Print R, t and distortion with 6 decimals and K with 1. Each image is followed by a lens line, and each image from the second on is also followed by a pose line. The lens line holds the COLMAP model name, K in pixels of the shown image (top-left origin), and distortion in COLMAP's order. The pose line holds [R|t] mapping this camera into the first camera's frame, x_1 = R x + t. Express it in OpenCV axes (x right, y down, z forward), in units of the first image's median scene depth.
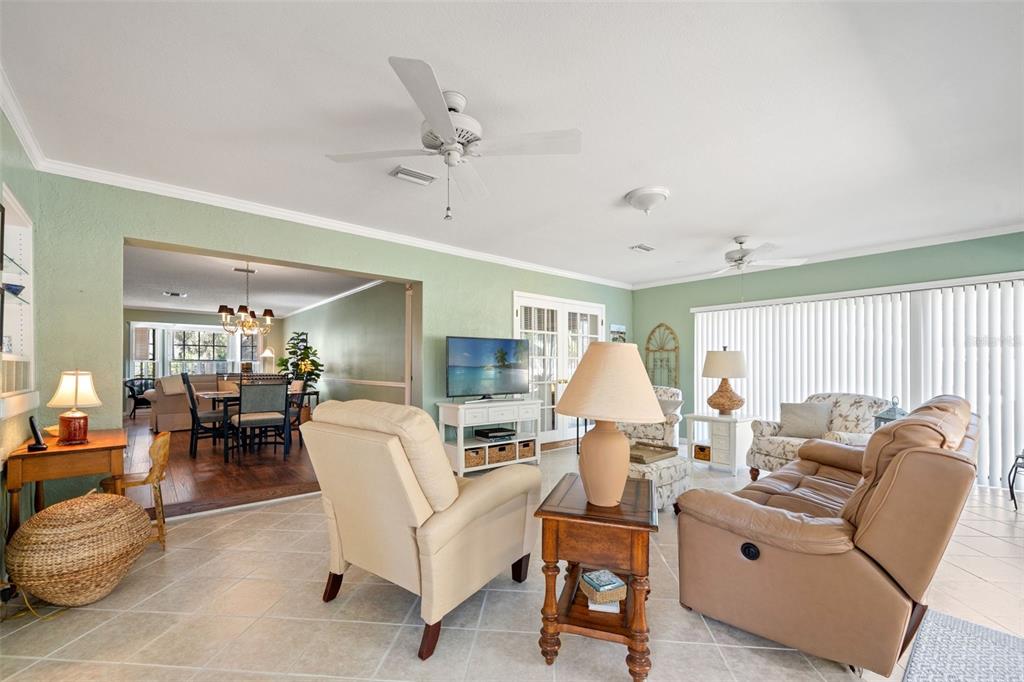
lens RADIAL K [[429.9, 0, 511.2], [0, 429.9, 362.9], [0, 0, 1]] dist [0.000355, -0.000059]
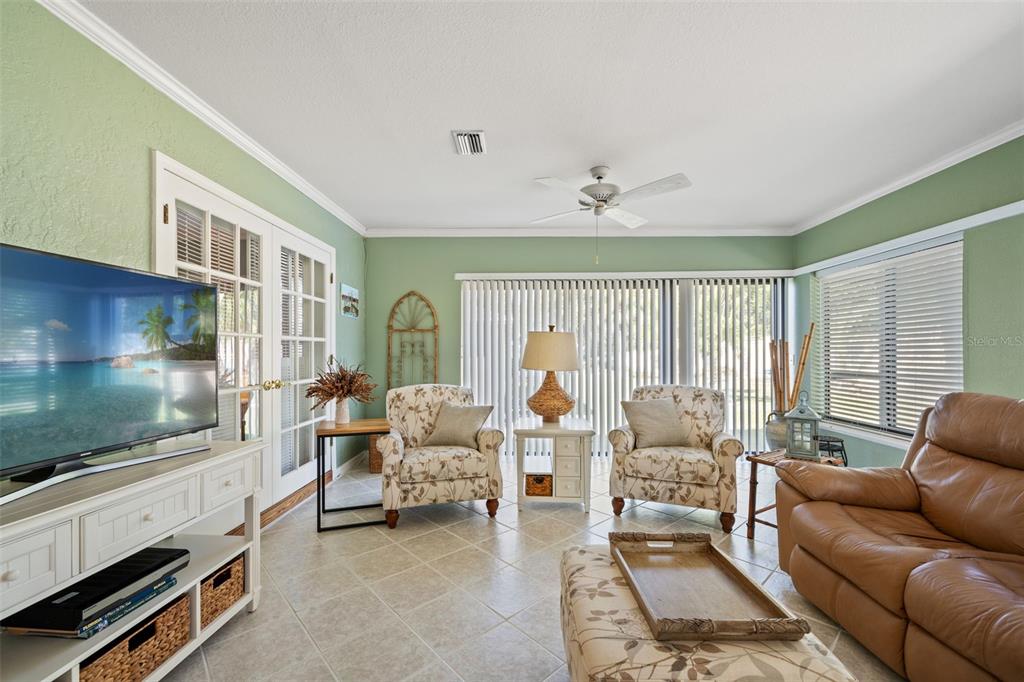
lens RADIAL K [[420.6, 0, 510.2], [0, 420.6, 348.1], [0, 0, 1]] dist [-0.000667, -0.000028]
pose [[0.670753, 0.006658, 0.741651, -0.056228], [-0.006708, 0.999973, -0.002911, 0.000702], [-0.741650, -0.003022, 0.670780, 0.519154]]
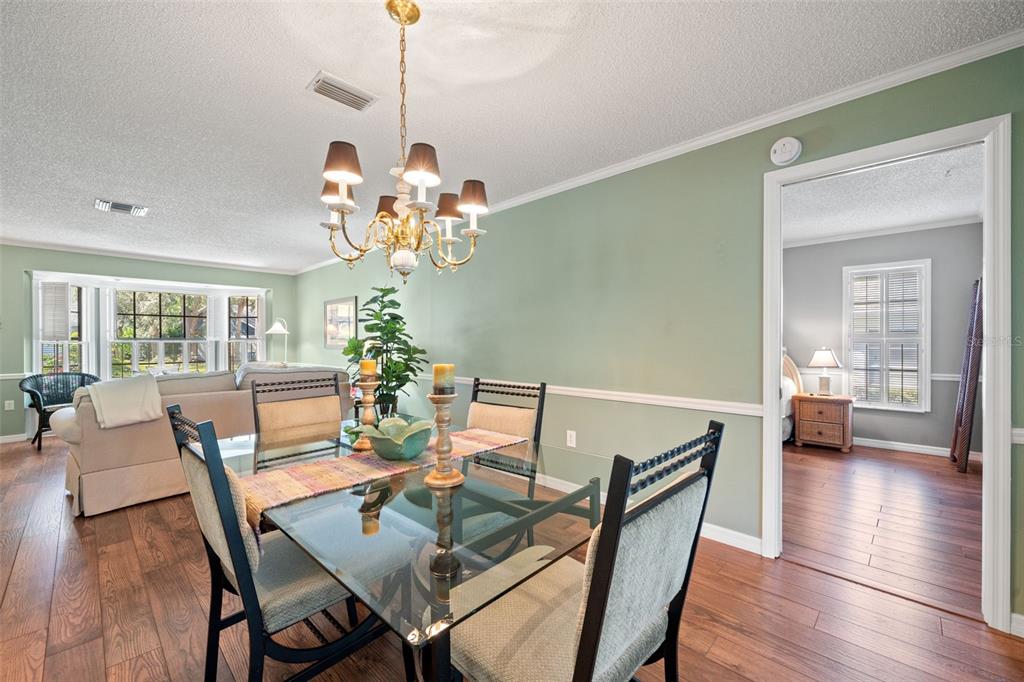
lens RADIAL K [[420.6, 0, 510.2], [0, 420.6, 348.1], [0, 0, 1]] dist [-0.000667, -0.000028]
pose [[0.995441, -0.001406, 0.095365, -0.545701], [-0.000791, 0.999735, 0.023000, -0.015171], [-0.095372, -0.022971, 0.995177, 0.675497]]
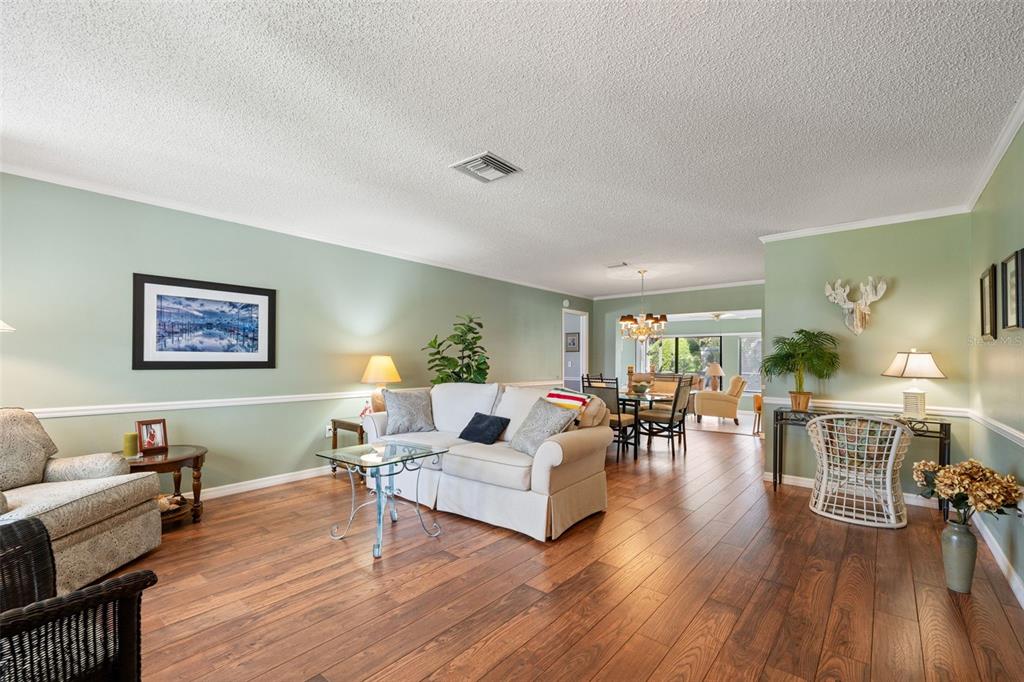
lens RADIAL K [[452.3, 0, 508.8], [0, 452.3, 359.0], [0, 0, 1]] dist [0.000001, 0.000110]
pose [[-0.175369, 0.007108, 0.984477, -1.642713], [-0.011809, 0.999887, -0.009323, -0.001763], [-0.984432, -0.013260, -0.175265, 1.491673]]
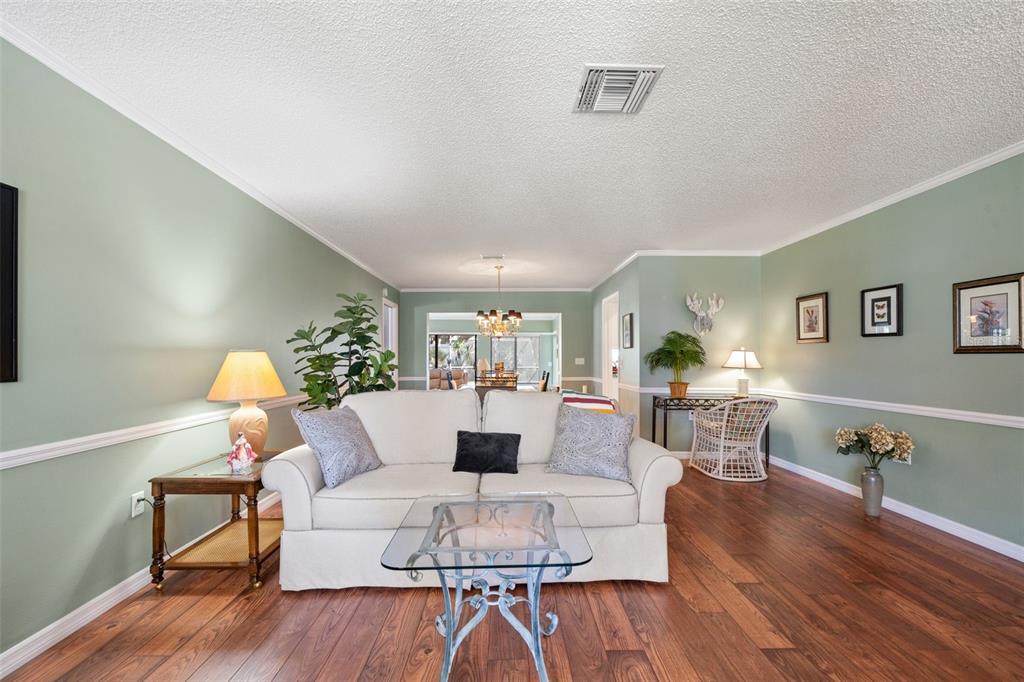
lens RADIAL K [[423.9, 0, 509.6], [0, 423.9, 347.1], [0, 0, 1]] dist [-0.000971, -0.000324]
pose [[-0.780914, 0.019057, 0.624348, -1.264131], [-0.000781, 0.999504, -0.031485, -0.003497], [-0.624638, -0.025074, -0.780512, 1.770286]]
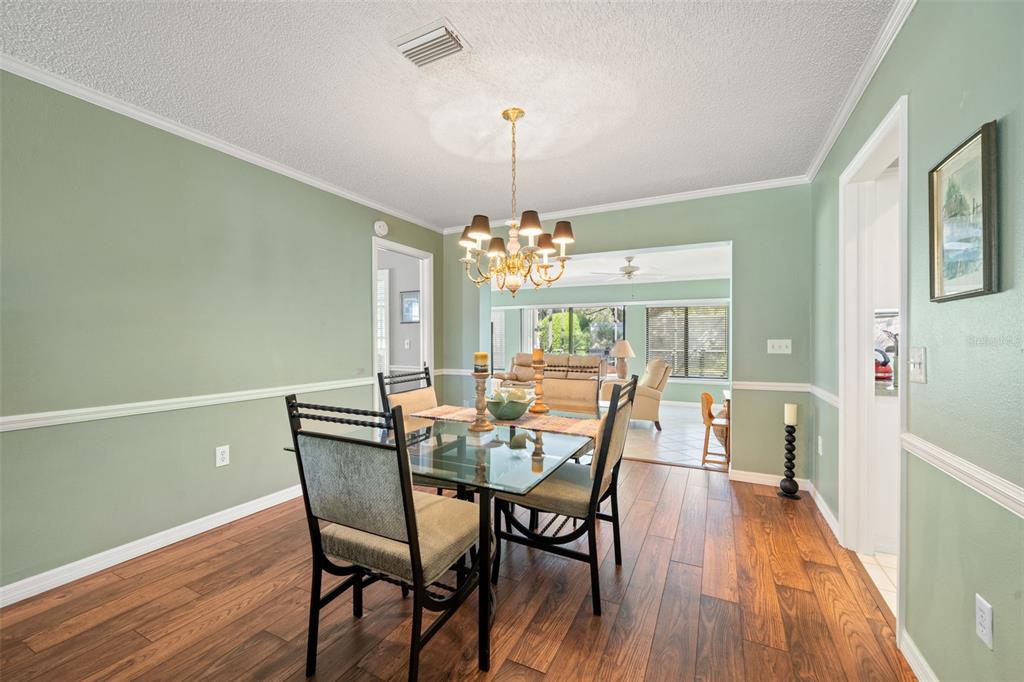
lens RADIAL K [[420.6, 0, 510.2], [0, 420.6, 348.1], [0, 0, 1]] dist [-0.000667, -0.000028]
pose [[-0.396556, -0.015899, 0.917873, -0.979698], [-0.003432, 0.999869, 0.015837, -0.007528], [-0.918004, 0.003130, -0.396558, 1.139290]]
